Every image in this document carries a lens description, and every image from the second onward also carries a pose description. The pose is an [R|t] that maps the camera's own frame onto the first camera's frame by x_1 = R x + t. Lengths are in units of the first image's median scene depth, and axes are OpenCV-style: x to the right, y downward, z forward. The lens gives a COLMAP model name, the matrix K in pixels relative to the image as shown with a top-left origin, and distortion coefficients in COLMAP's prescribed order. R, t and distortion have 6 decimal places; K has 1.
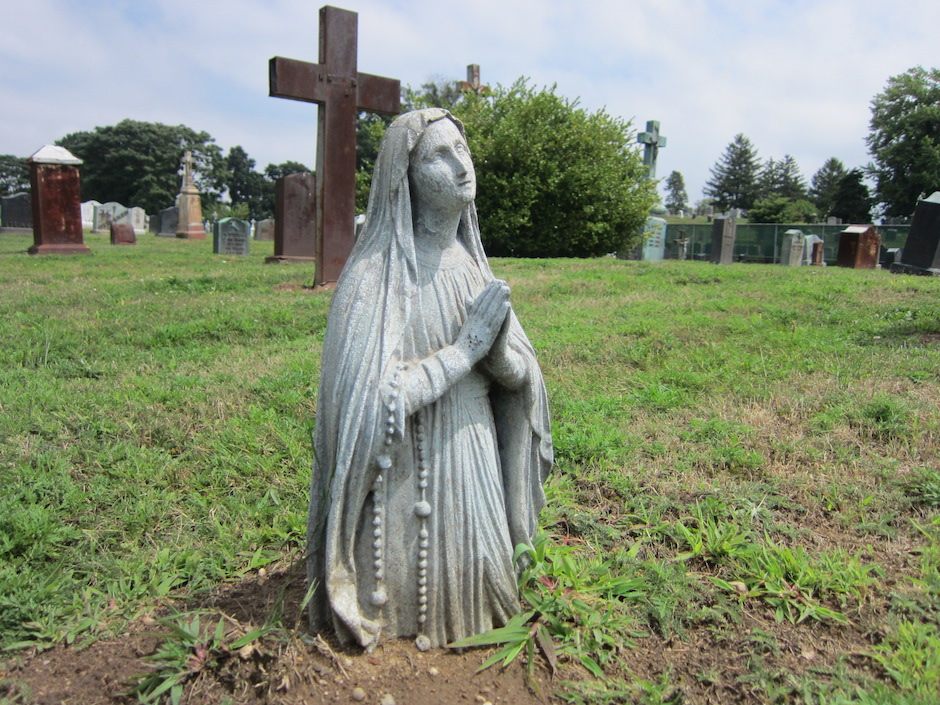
lens RADIAL K [[785.2, 0, 473.4], [0, 785.2, 355.8], [0, 0, 1]] dist [-0.051434, 0.039547]
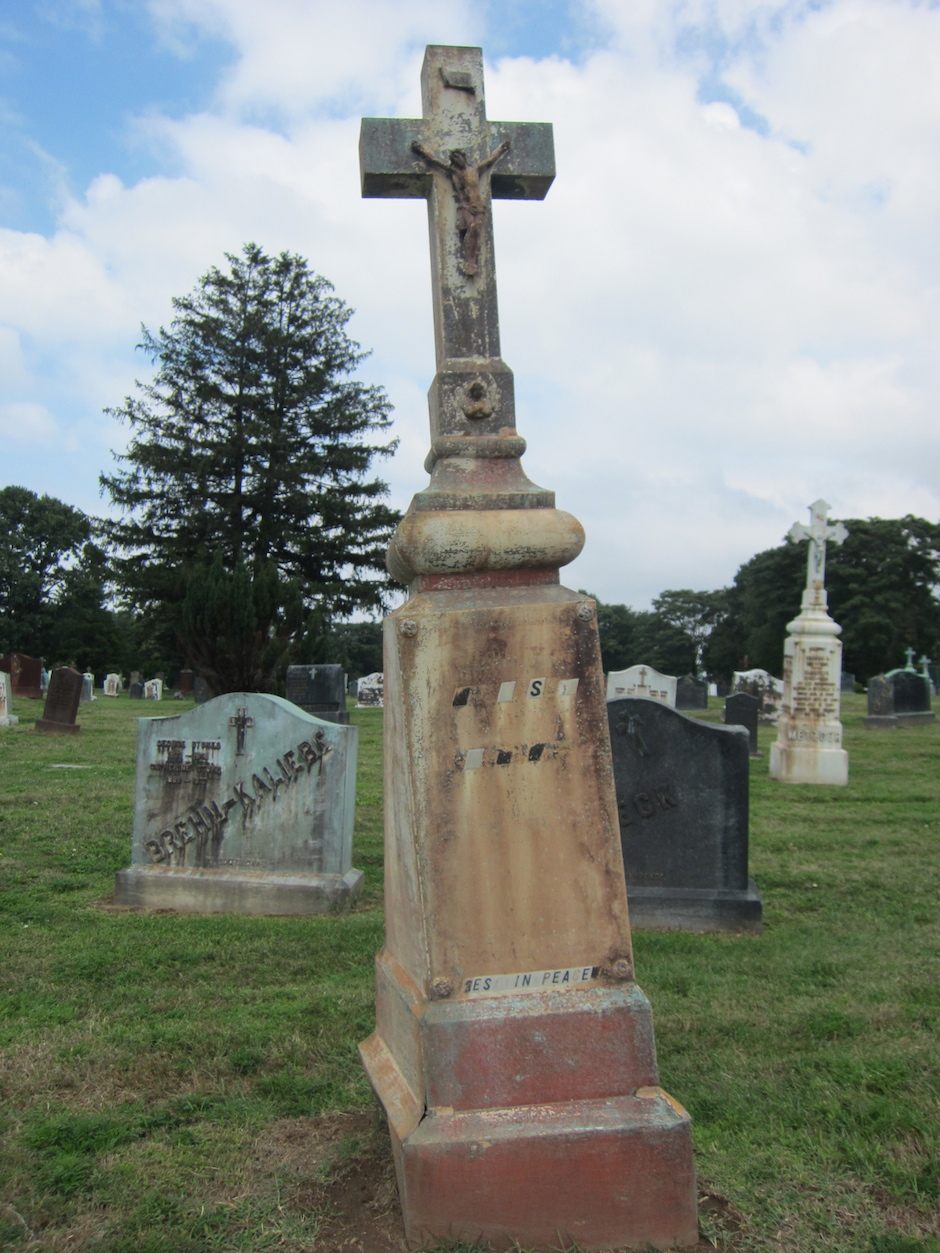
lens RADIAL K [[1046.6, 0, 467.0], [0, 1046.6, 638.3], [0, 0, 1]] dist [-0.051434, 0.039547]
pose [[0.717681, -0.074021, -0.692427, -0.054047], [-0.059858, 0.984097, -0.167241, -0.033754], [0.693794, 0.161473, 0.701838, 0.169595]]
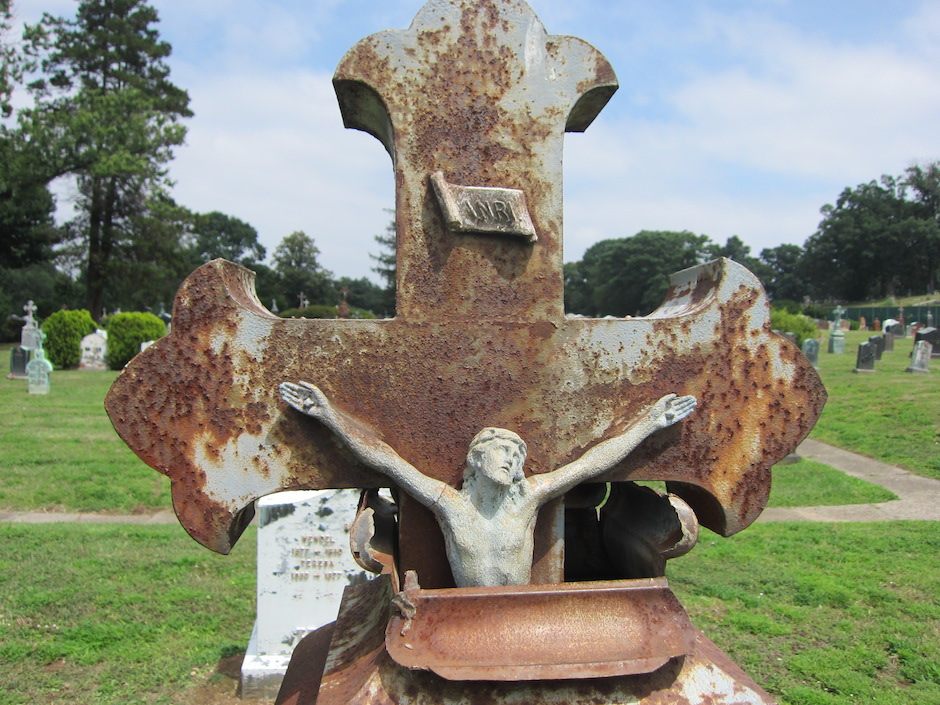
lens RADIAL K [[785.2, 0, 470.9], [0, 785.2, 347.0], [0, 0, 1]] dist [-0.051434, 0.039547]
pose [[0.812522, -0.028227, -0.582247, 0.061170], [-0.035091, 0.994647, -0.097189, 0.016039], [0.581873, 0.099400, 0.807182, -0.169411]]
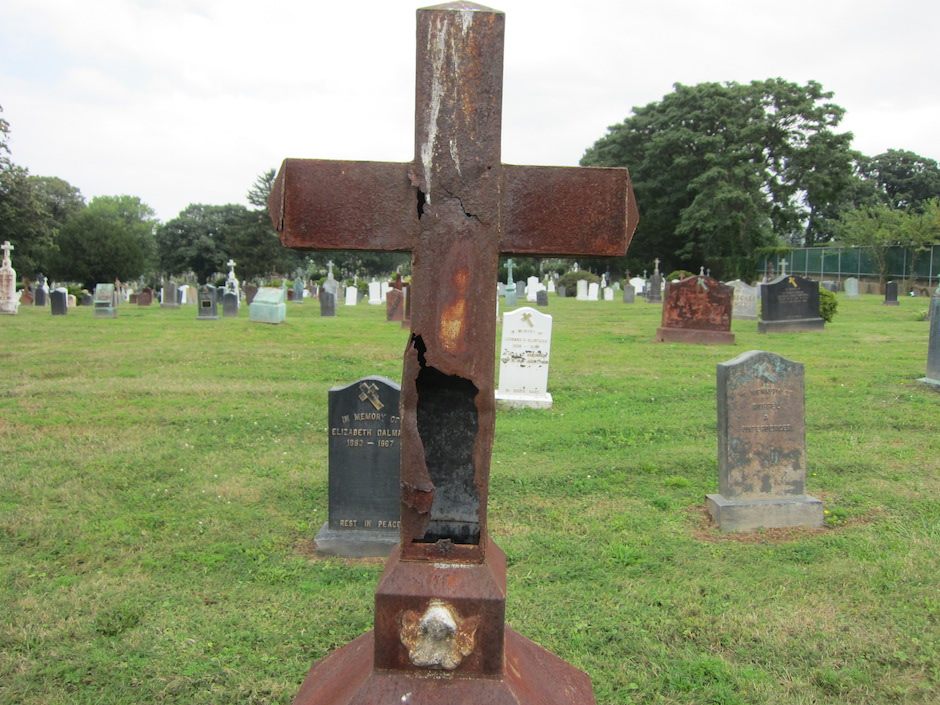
lens RADIAL K [[785.2, 0, 469.1], [0, 785.2, 356.6], [0, 0, 1]] dist [-0.051434, 0.039547]
pose [[0.790248, 0.035083, -0.611783, -0.195400], [-0.047141, 0.998882, -0.003612, -0.080412], [0.610972, 0.031694, 0.791018, 0.422887]]
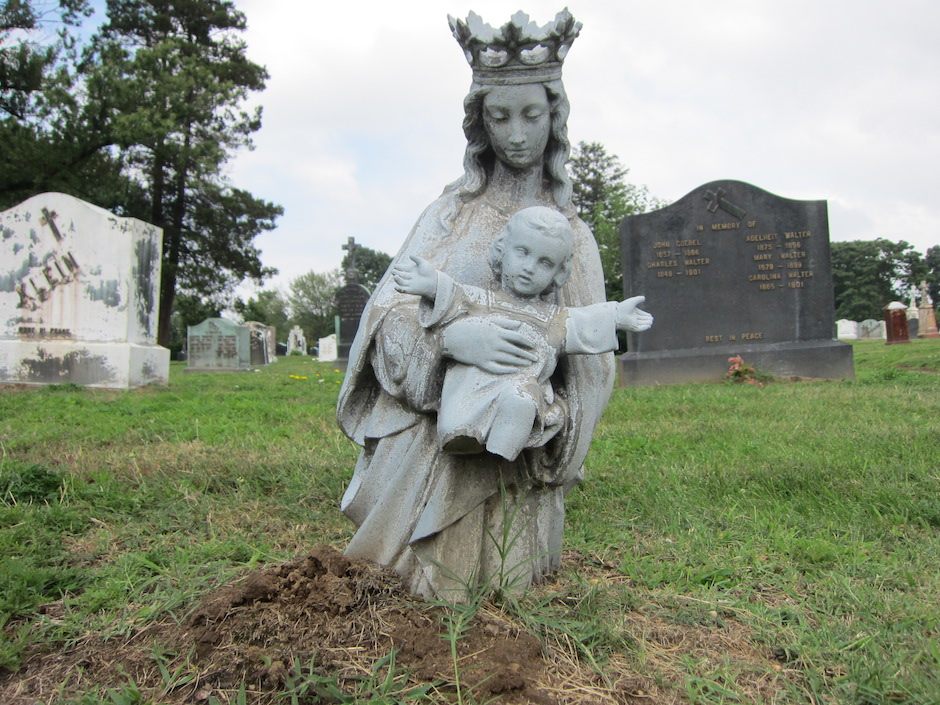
lens RADIAL K [[785.2, 0, 467.5], [0, 785.2, 375.6], [0, 0, 1]] dist [-0.051434, 0.039547]
pose [[0.669601, -0.060083, -0.740287, 0.022046], [-0.027088, 0.994084, -0.105183, 0.016871], [0.742227, 0.090484, 0.664012, -0.106259]]
